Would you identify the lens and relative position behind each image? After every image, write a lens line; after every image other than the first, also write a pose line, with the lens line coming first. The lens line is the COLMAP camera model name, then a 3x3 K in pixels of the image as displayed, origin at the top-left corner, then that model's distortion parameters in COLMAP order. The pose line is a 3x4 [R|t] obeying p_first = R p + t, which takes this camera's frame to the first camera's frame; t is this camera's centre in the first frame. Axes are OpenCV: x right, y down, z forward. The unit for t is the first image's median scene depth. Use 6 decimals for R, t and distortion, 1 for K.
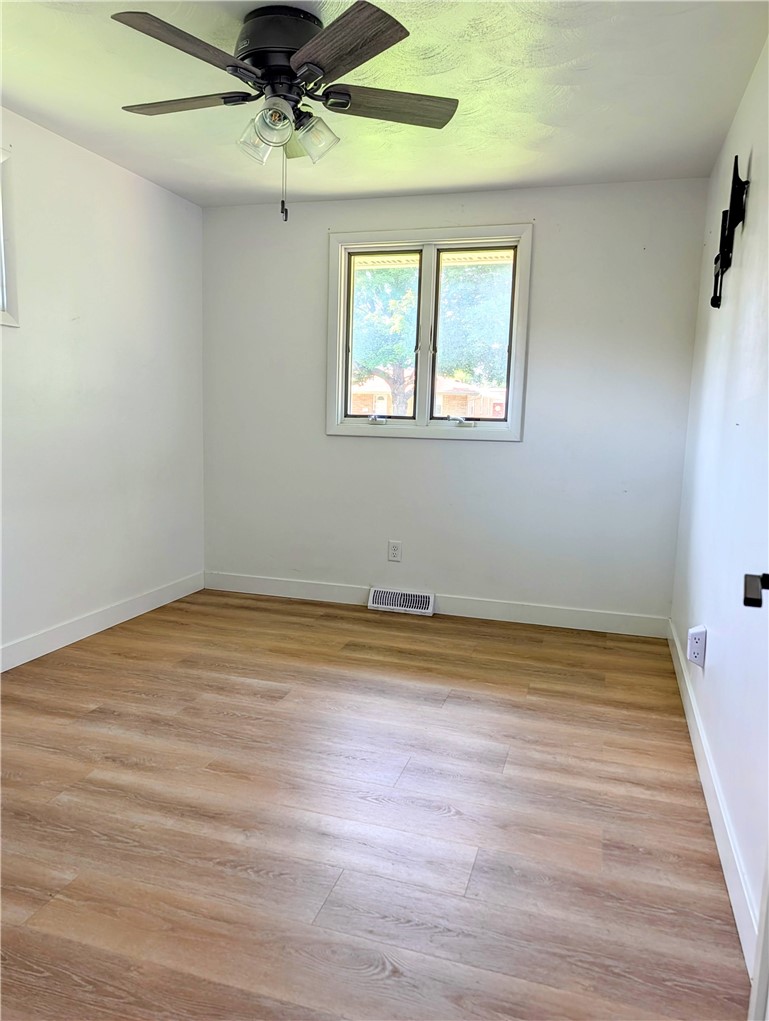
lens RADIAL K [[730.0, 0, 387.1], [0, 730.0, 508.9], [0, 0, 1]] dist [0.013811, -0.016367]
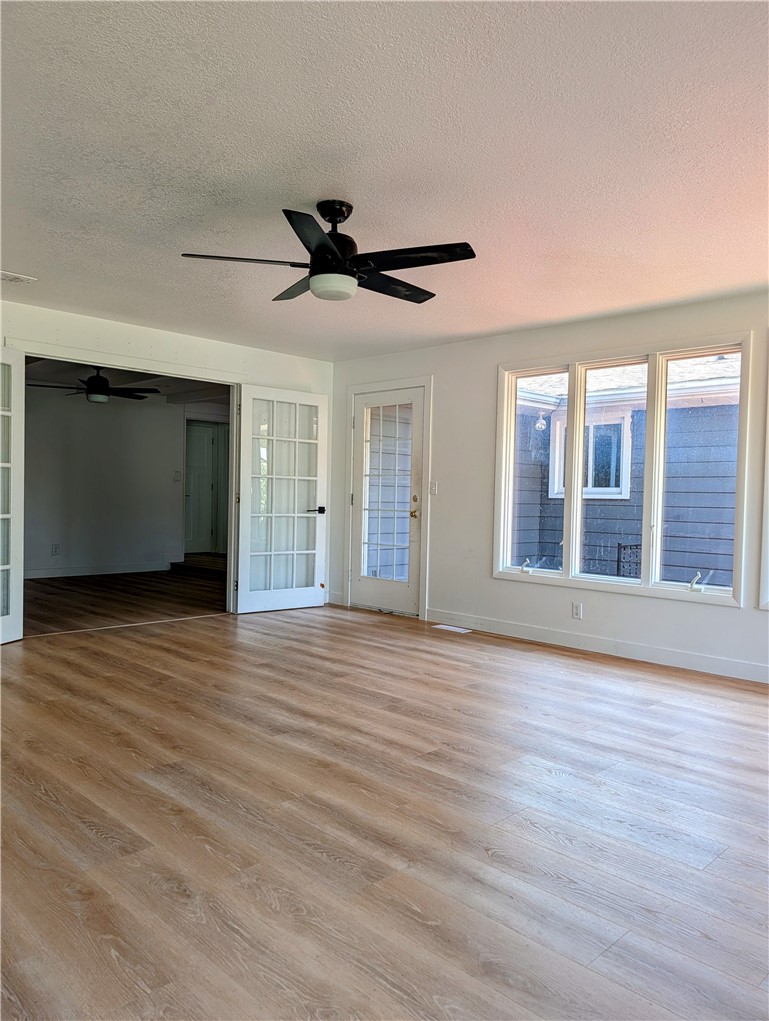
lens RADIAL K [[730.0, 0, 376.2], [0, 730.0, 510.2], [0, 0, 1]] dist [0.013811, -0.016367]
pose [[0.893686, 0.005210, -0.448662, 0.411238], [-0.054796, 0.993715, -0.097608, 0.031104], [0.445334, 0.111816, 0.888355, -0.117877]]
